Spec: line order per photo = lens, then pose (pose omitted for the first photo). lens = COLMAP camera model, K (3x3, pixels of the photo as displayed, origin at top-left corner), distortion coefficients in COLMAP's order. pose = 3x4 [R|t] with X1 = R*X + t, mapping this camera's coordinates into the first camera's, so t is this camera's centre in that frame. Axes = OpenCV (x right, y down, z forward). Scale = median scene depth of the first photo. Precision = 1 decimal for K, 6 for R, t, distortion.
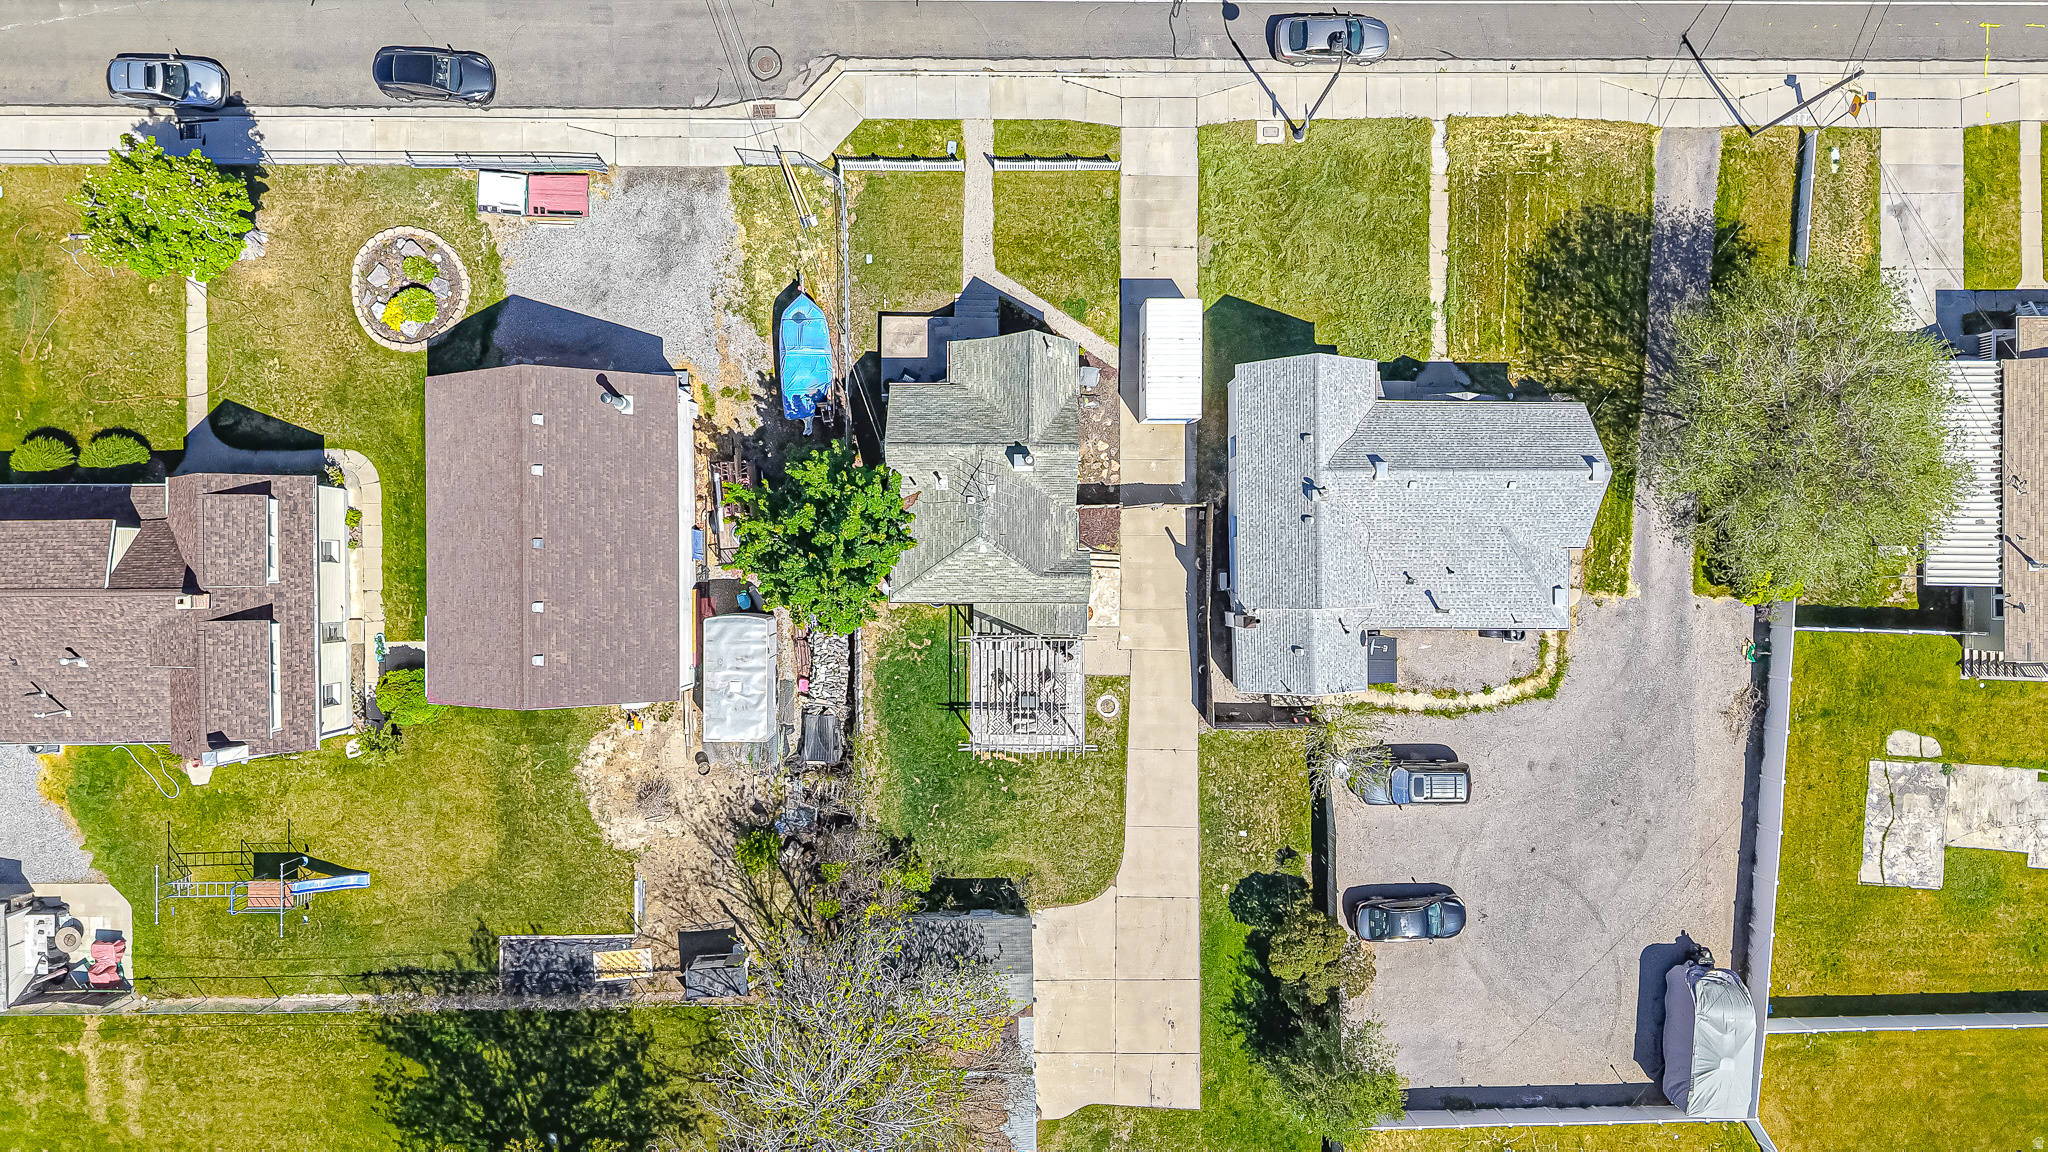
lens RADIAL K [[1365.0, 0, 1025.7], [0, 1365.0, 583.1], [0, 0, 1]] dist [0.035841, -0.041088]
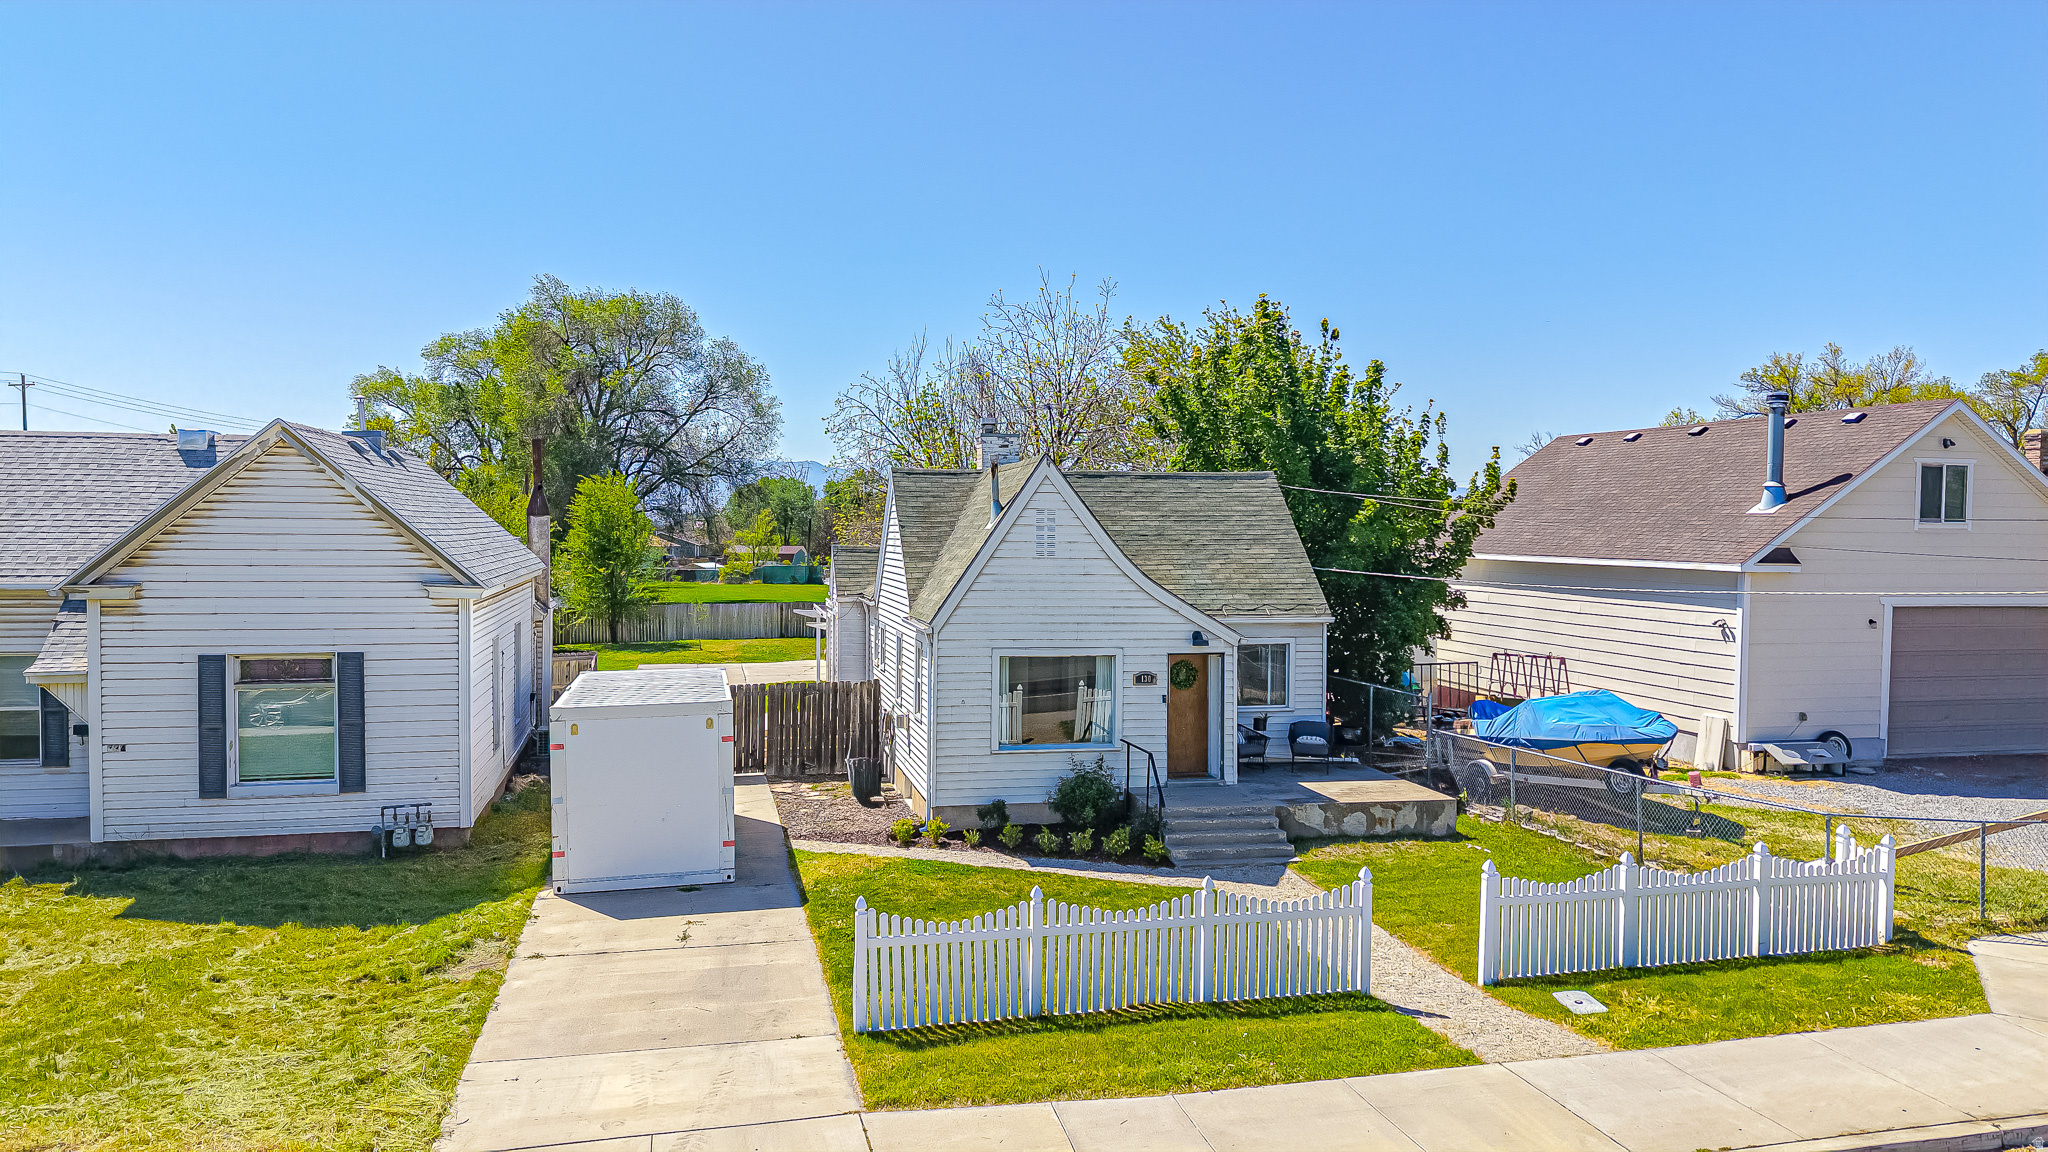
lens RADIAL K [[1365.0, 0, 1025.4], [0, 1365.0, 574.8], [0, 0, 1]] dist [0.035841, -0.041088]
pose [[-0.972579, -0.014686, -0.232109, 0.092912], [-0.231268, -0.044513, 0.971871, -0.518268], [-0.024605, 0.998901, 0.039896, 0.916092]]
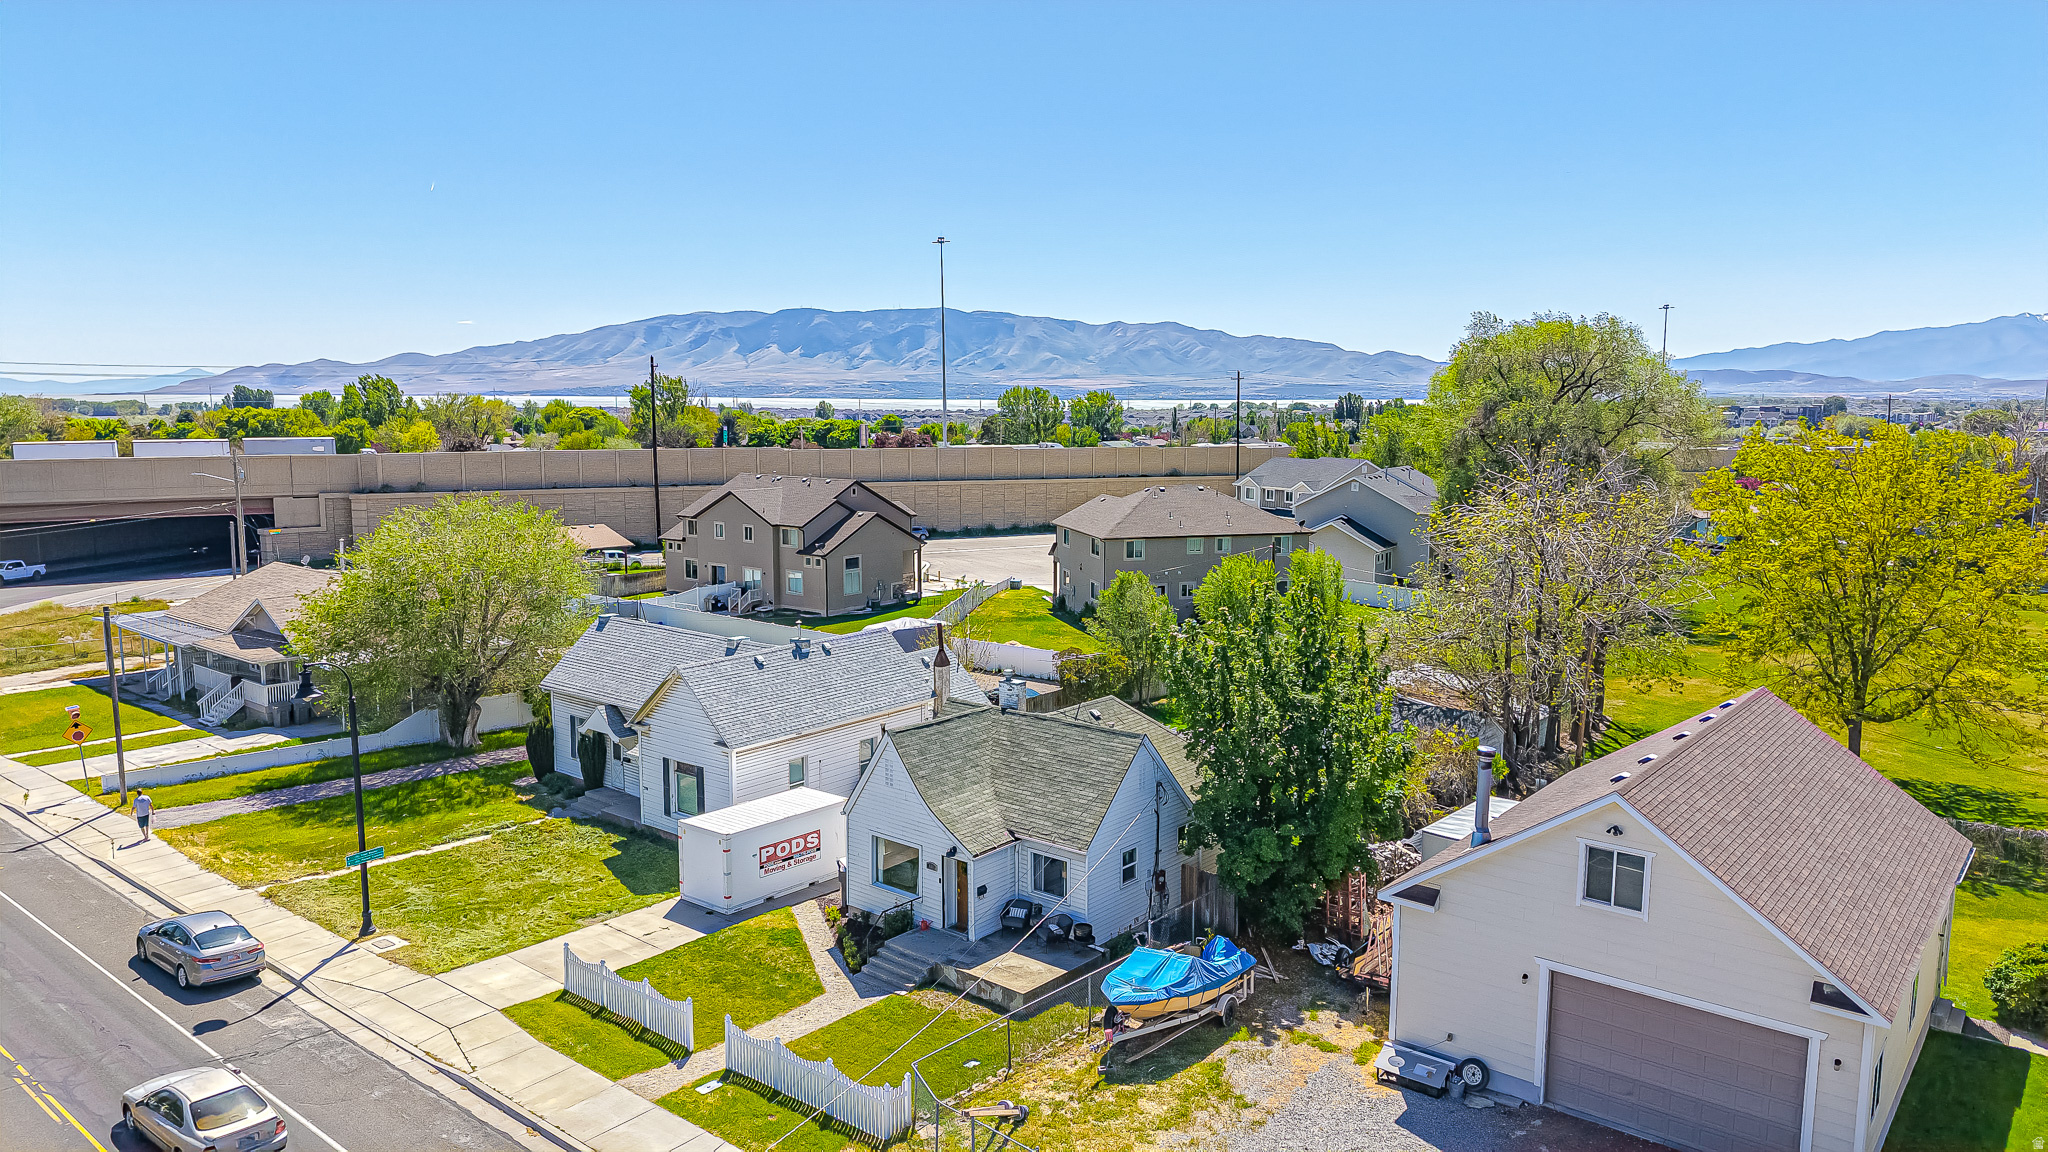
lens RADIAL K [[1365.0, 0, 1022.5], [0, 1365.0, 574.7], [0, 0, 1]] dist [0.035841, -0.041088]
pose [[-0.766784, -0.097877, 0.634399, -0.452178], [0.641857, -0.104855, 0.759622, -0.612452], [-0.007830, 0.989659, 0.143225, 0.730403]]
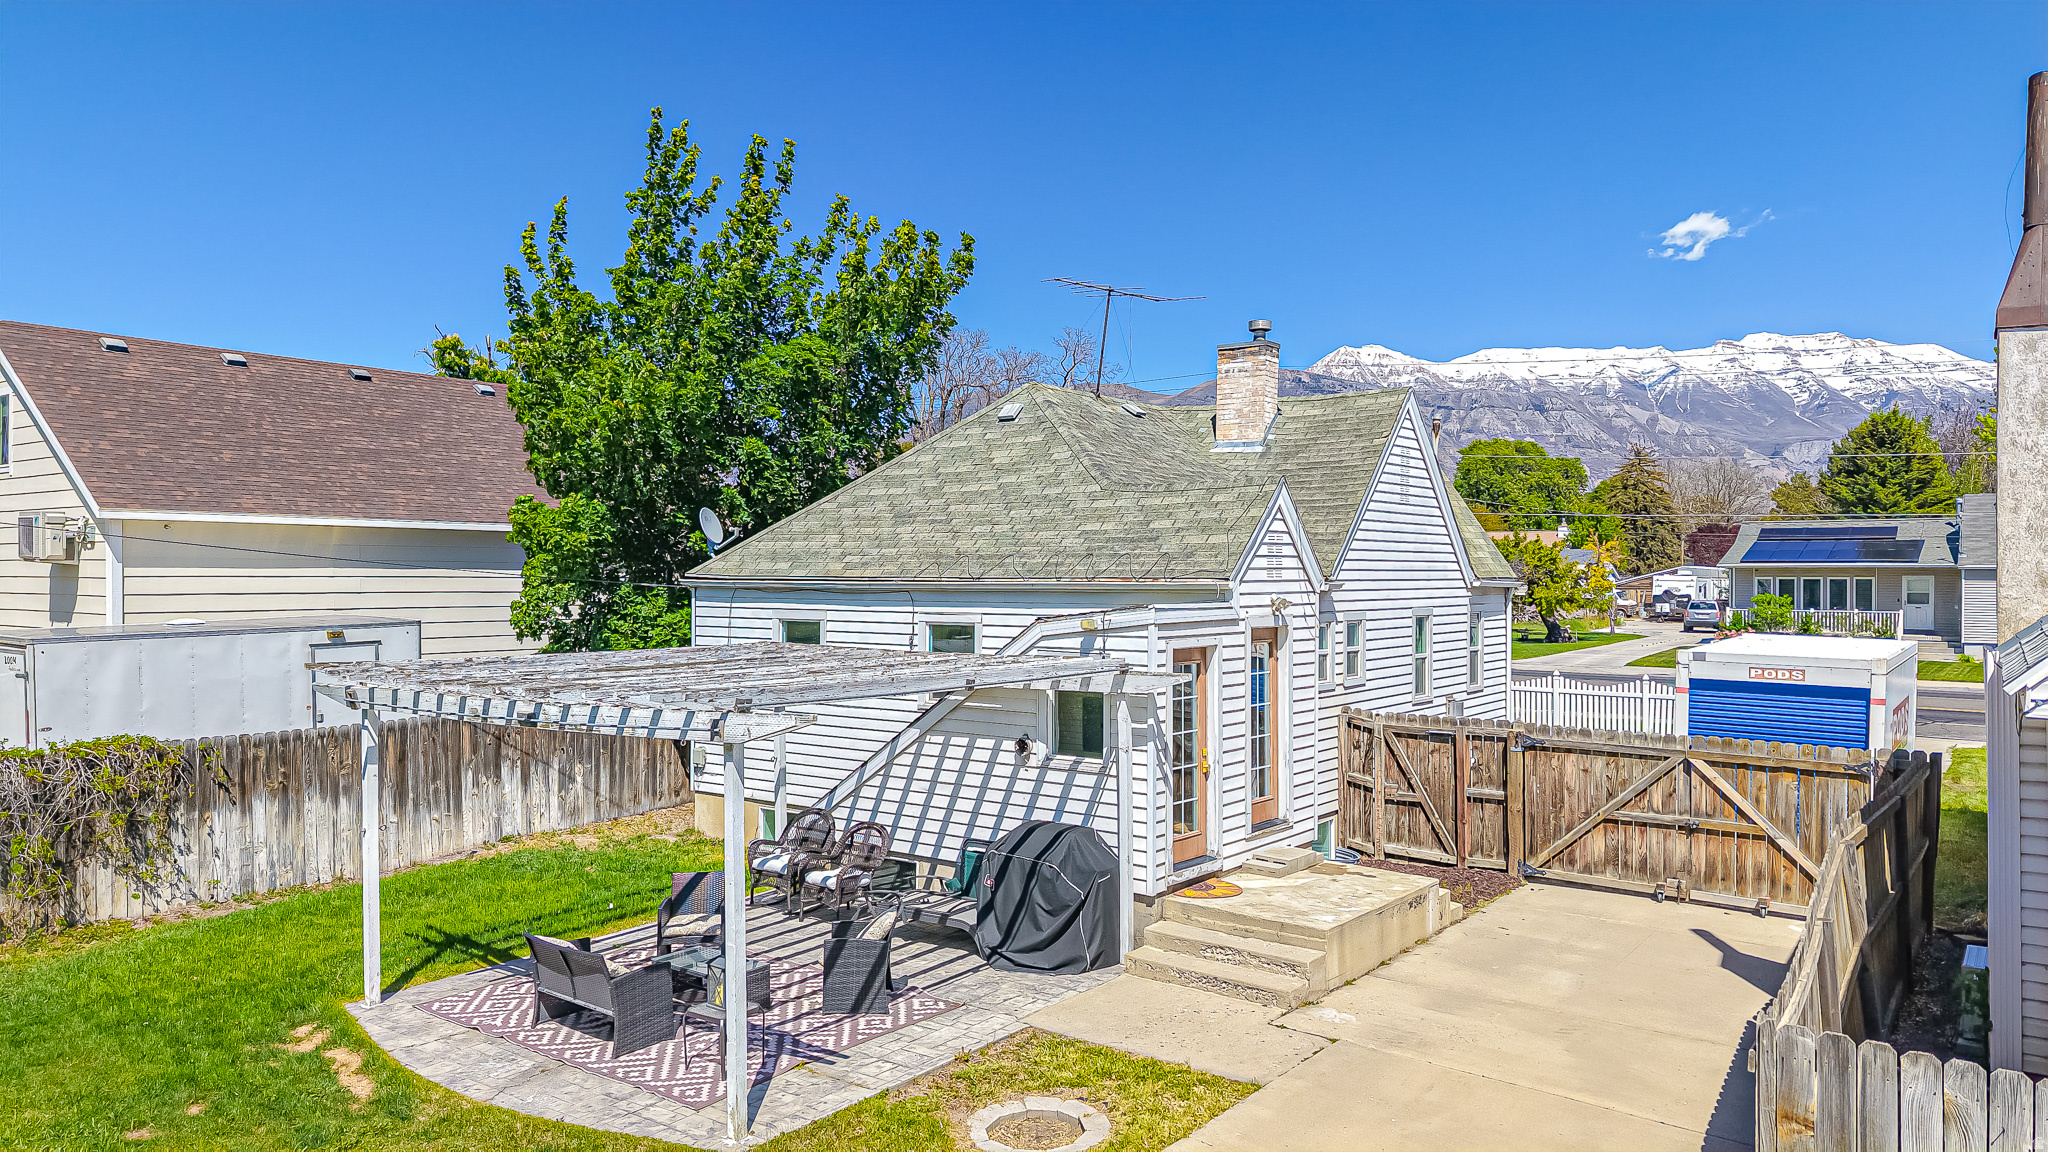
lens RADIAL K [[1365.0, 0, 1020.5], [0, 1365.0, 570.8], [0, 0, 1]] dist [0.035841, -0.041088]
pose [[0.797433, -0.011262, -0.603302, 0.151761], [-0.603406, -0.012370, -0.797339, 0.213459], [0.001517, 0.999860, -0.016660, 0.947902]]
